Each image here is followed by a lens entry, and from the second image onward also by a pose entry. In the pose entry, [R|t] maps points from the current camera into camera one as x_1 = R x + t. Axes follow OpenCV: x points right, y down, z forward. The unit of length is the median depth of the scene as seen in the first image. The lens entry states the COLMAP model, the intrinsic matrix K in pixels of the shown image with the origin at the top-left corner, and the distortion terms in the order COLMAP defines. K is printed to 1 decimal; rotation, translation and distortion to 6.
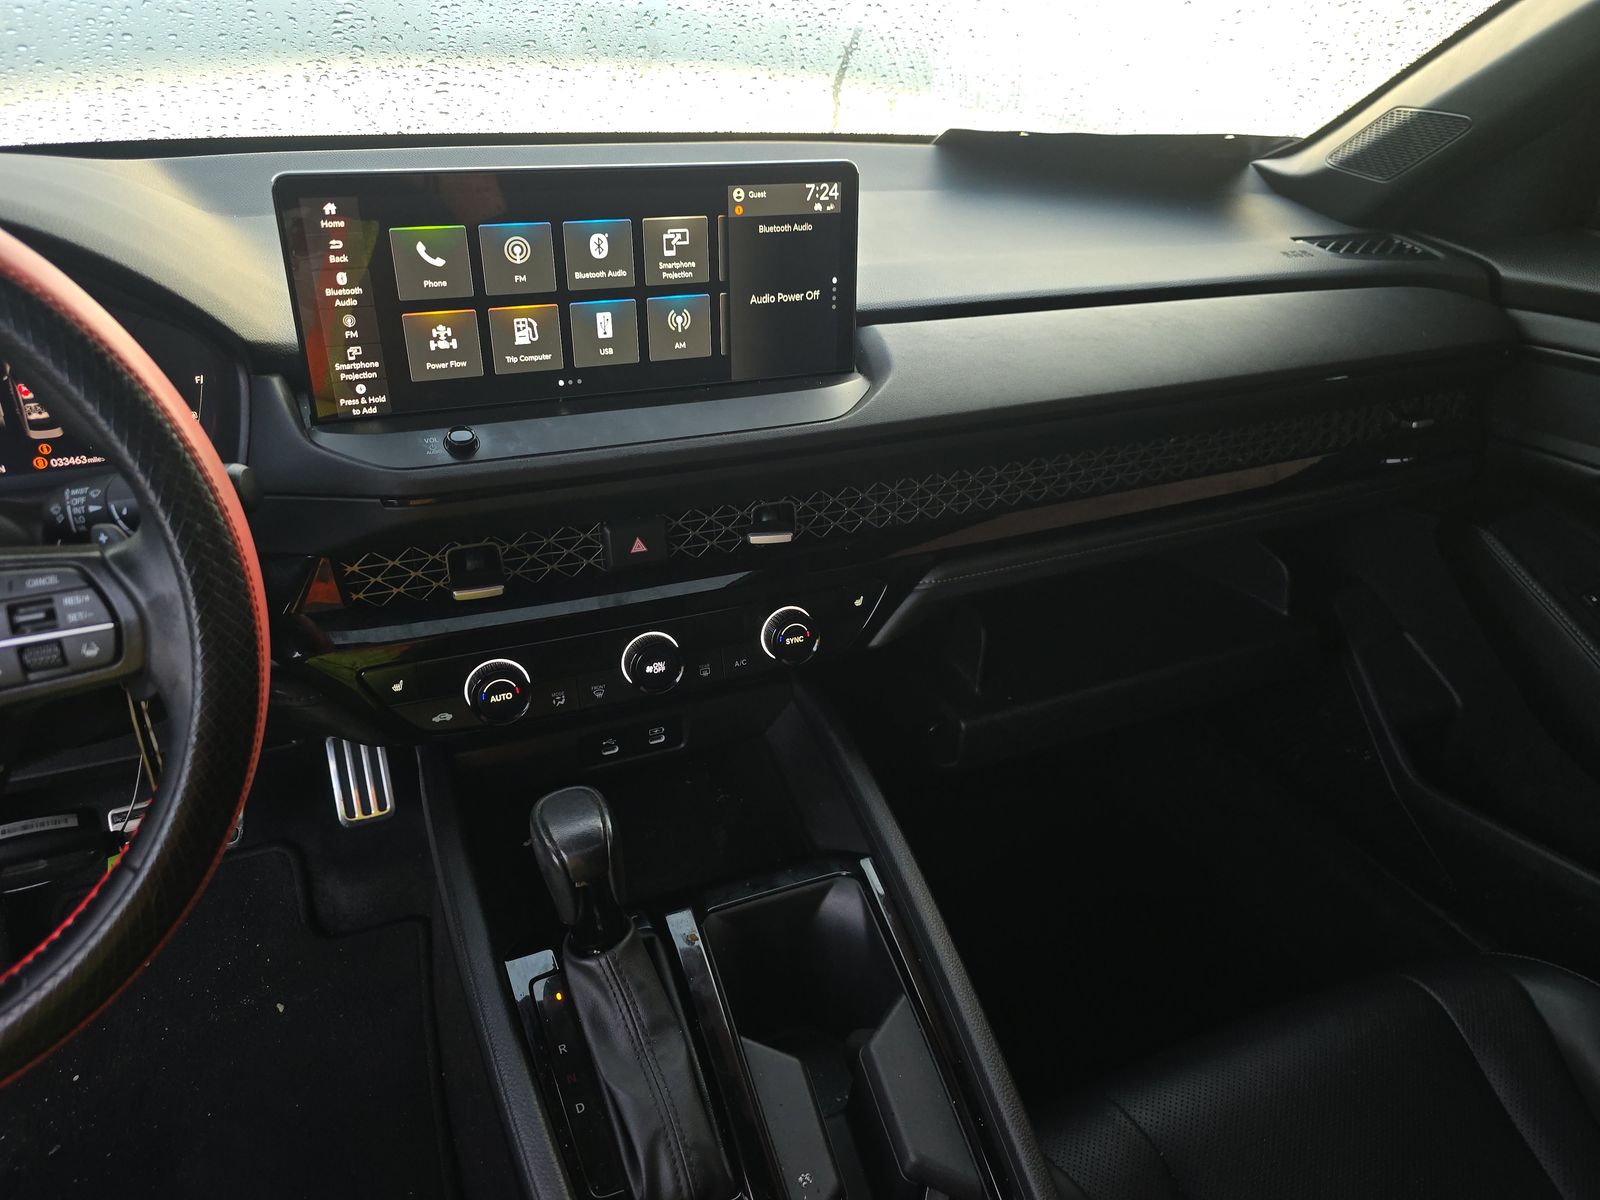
lens RADIAL K [[1079.6, 0, 803.0], [0, 1079.6, 607.9], [0, 0, 1]] dist [0.018816, -0.023880]
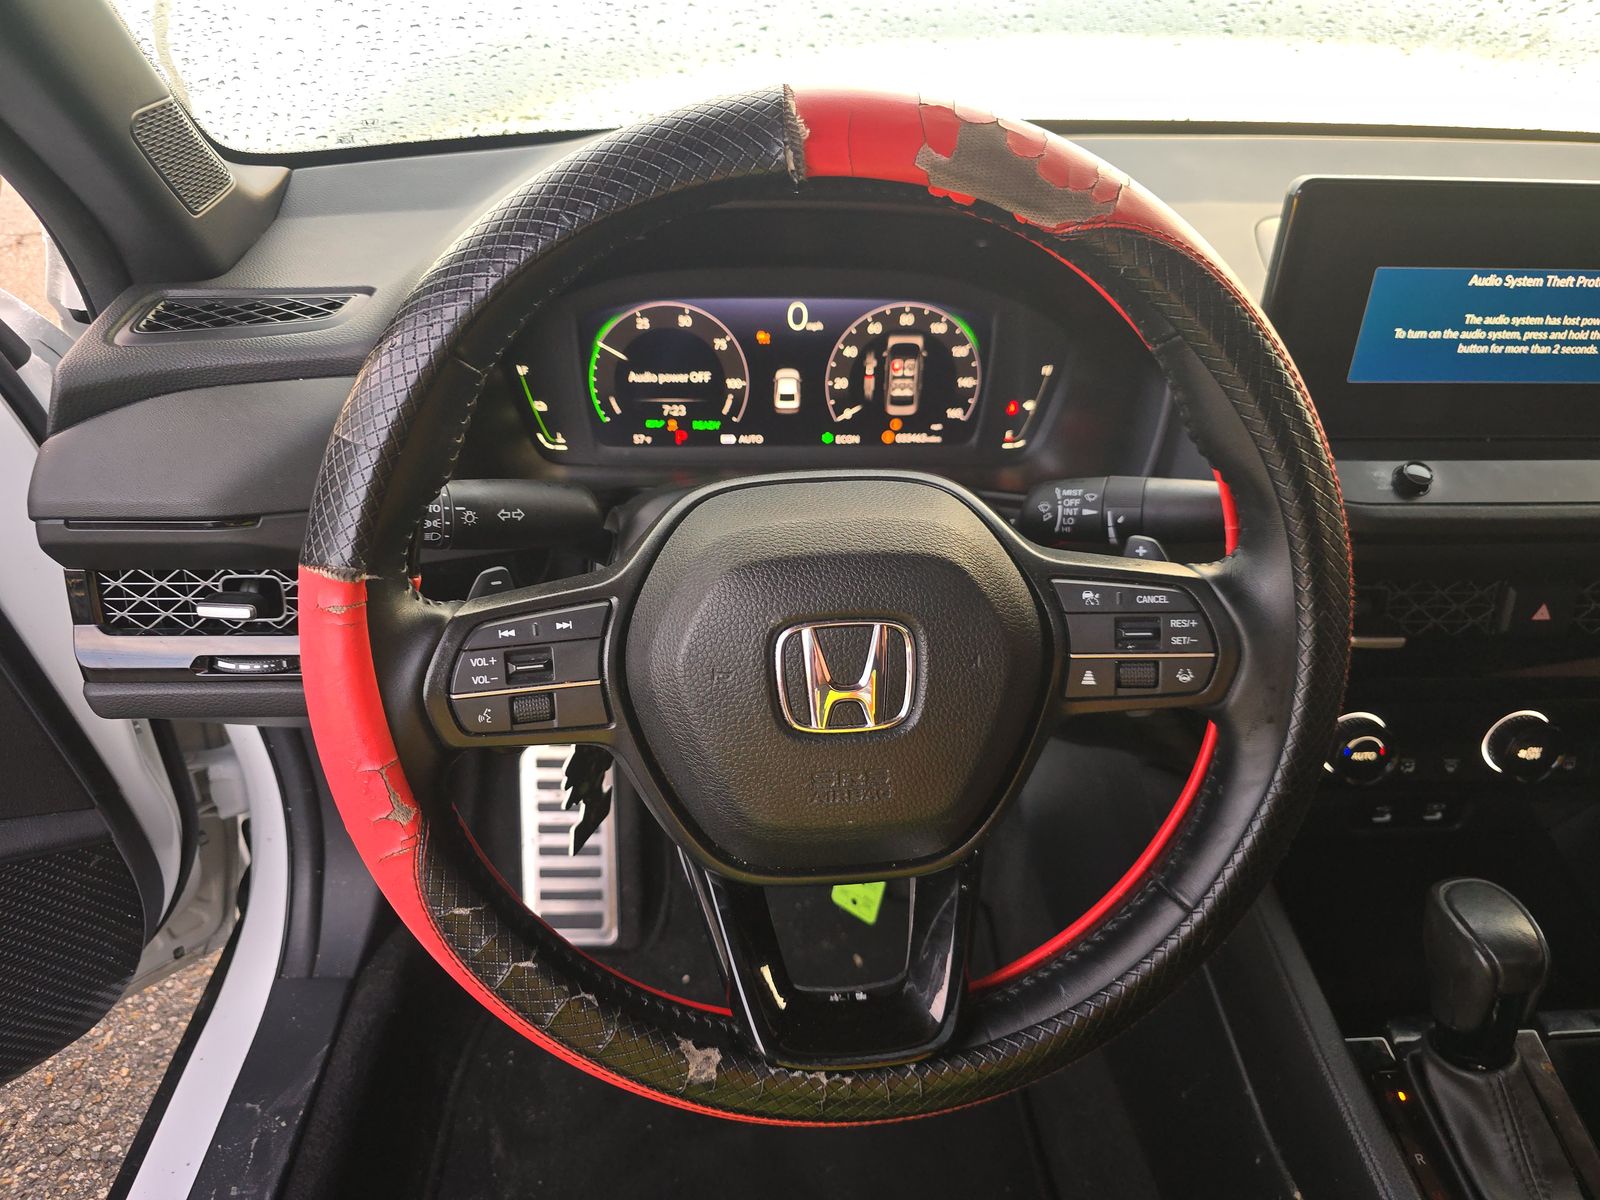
lens RADIAL K [[1079.6, 0, 803.0], [0, 1079.6, 607.9], [0, 0, 1]] dist [0.018816, -0.023880]
pose [[0.944725, 0.166823, -0.282250, -0.539792], [-0.160060, 0.985987, 0.047025, -0.009027], [0.286140, 0.000751, 0.958188, -0.019451]]
